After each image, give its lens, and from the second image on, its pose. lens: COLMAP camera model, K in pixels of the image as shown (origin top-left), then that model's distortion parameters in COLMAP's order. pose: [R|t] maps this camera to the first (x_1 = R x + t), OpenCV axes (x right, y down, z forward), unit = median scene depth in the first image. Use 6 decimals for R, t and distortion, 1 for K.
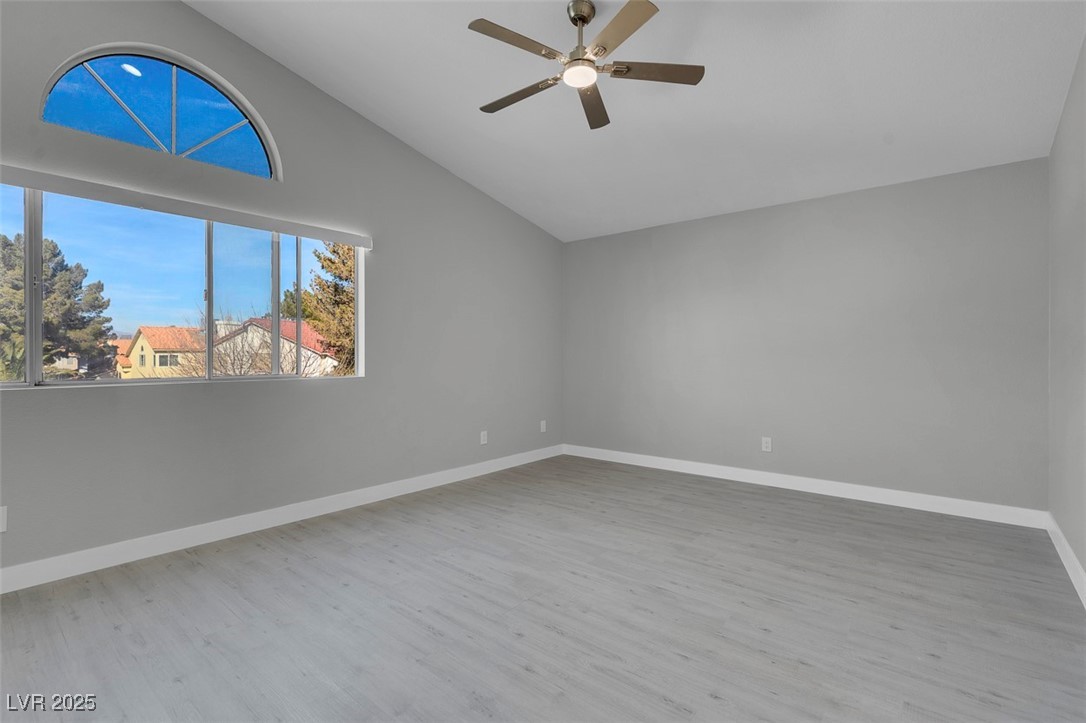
lens RADIAL K [[496.1, 0, 531.2], [0, 496.1, 364.3], [0, 0, 1]] dist [-0.000796, 0.000923]
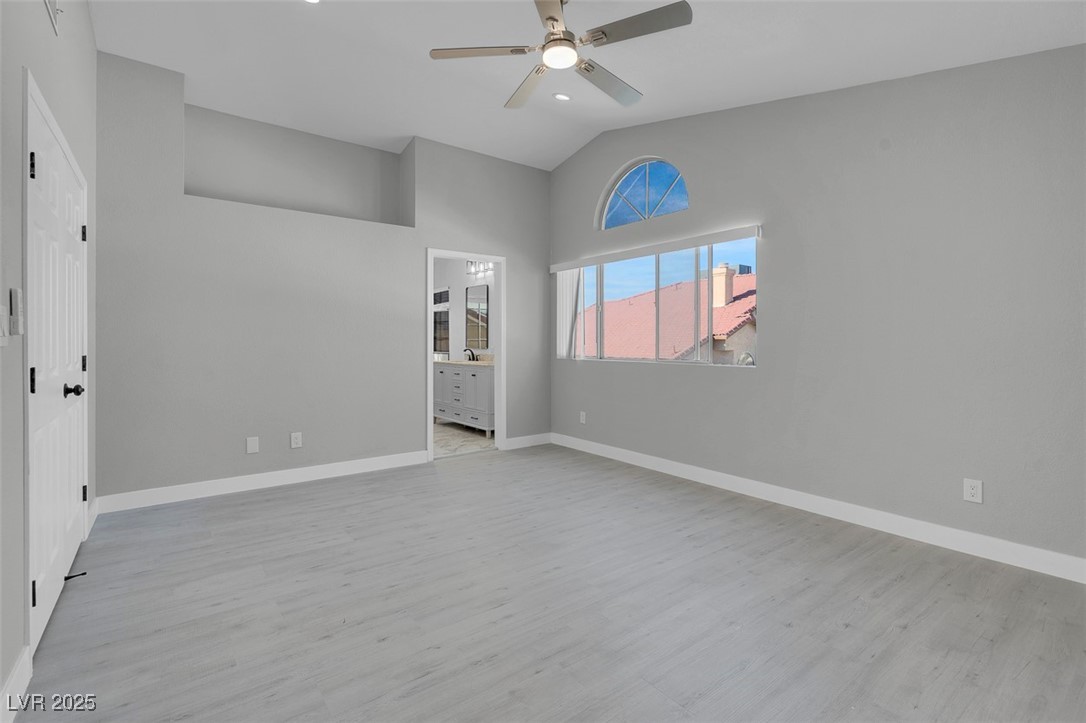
lens RADIAL K [[490.1, 0, 540.7], [0, 490.1, 341.7], [0, 0, 1]] dist [-0.002811, -0.000531]
pose [[-0.207069, -0.002584, -0.978323, 1.029125], [-0.022248, 0.999750, 0.002069, -0.024240], [0.978073, 0.022194, -0.207074, 1.151631]]
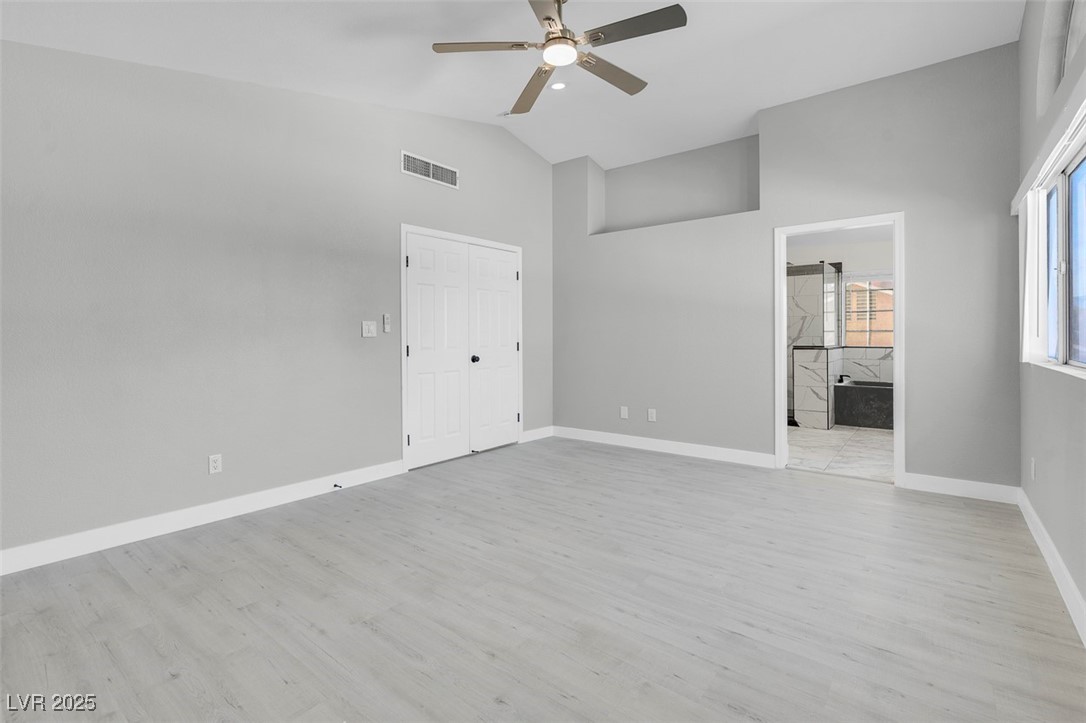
lens RADIAL K [[498.9, 0, 547.8], [0, 498.9, 336.5], [0, 0, 1]] dist [-0.001999, 0.000434]
pose [[-0.998473, 0.003189, -0.055143, 0.175689], [0.001943, 0.999742, 0.022639, -0.039808], [0.055201, 0.022498, -0.998222, 1.972439]]
